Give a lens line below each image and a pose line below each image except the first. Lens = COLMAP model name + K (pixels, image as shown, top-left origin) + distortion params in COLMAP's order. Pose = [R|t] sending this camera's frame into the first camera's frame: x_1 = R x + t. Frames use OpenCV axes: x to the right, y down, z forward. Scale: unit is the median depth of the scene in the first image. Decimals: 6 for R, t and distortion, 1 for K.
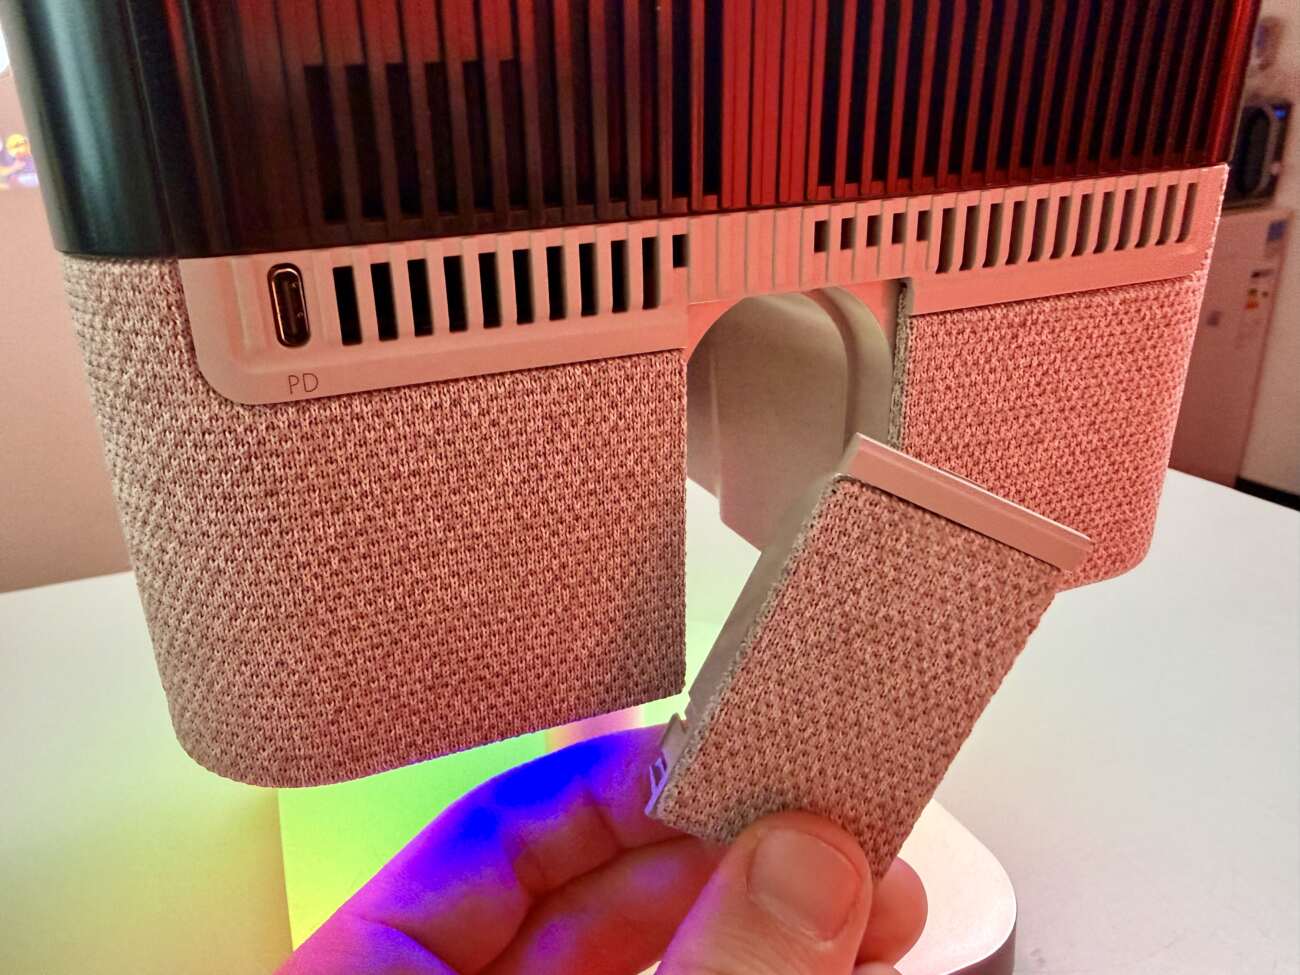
lens RADIAL K [[914.1, 0, 650.0], [0, 914.1, 487.5], [0, 0, 1]] dist [0.002508, -0.002214]
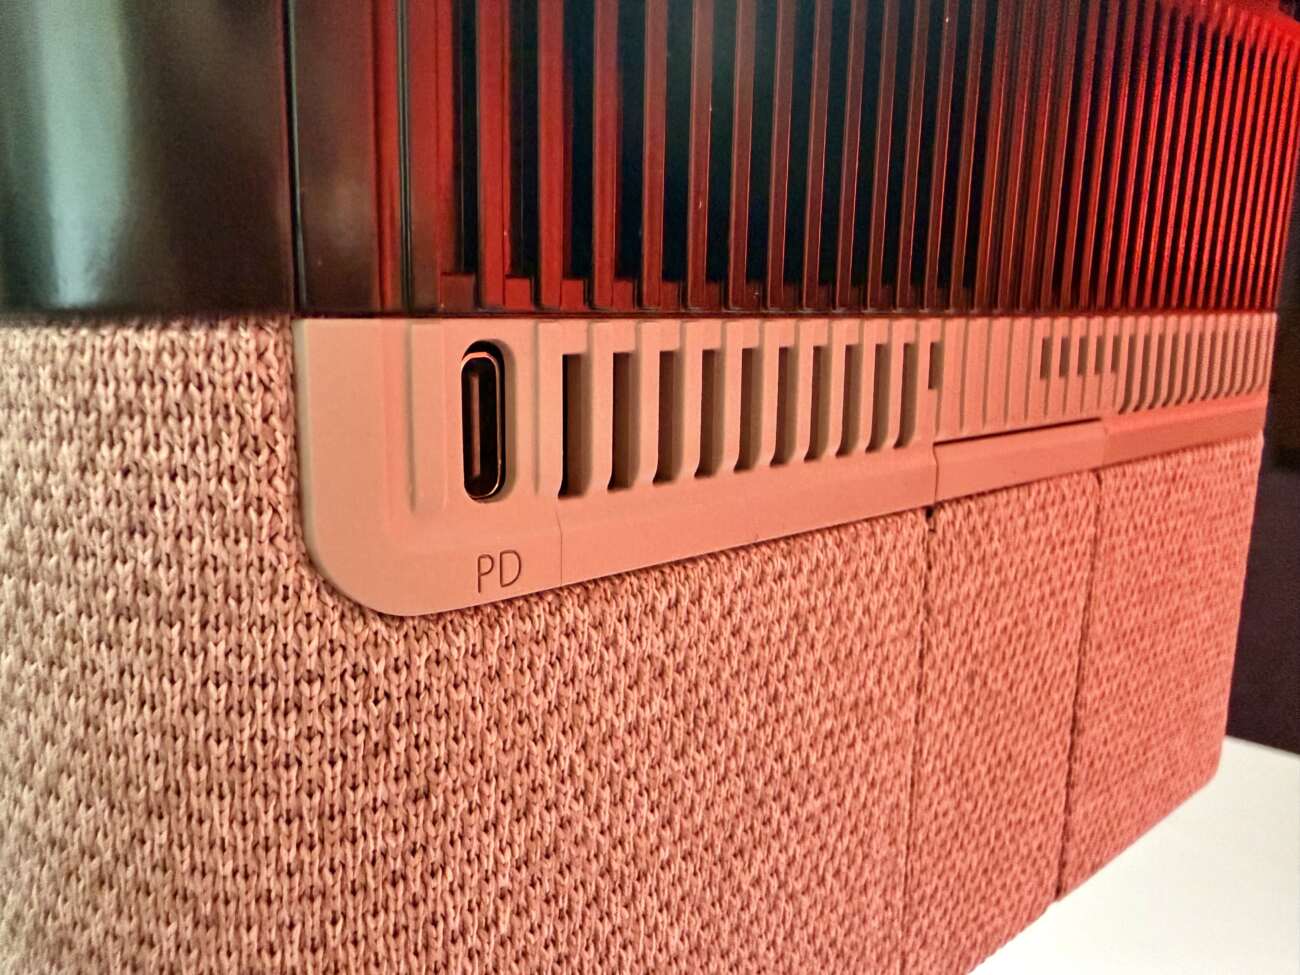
lens RADIAL K [[966.8, 0, 650.0], [0, 966.8, 487.5], [0, 0, 1]] dist [0.005799, 0.000205]
pose [[0.970764, -0.015911, 0.239509, -0.429479], [0.065142, 0.977817, -0.199072, -0.045814], [-0.231029, 0.208854, 0.950266, 0.457964]]
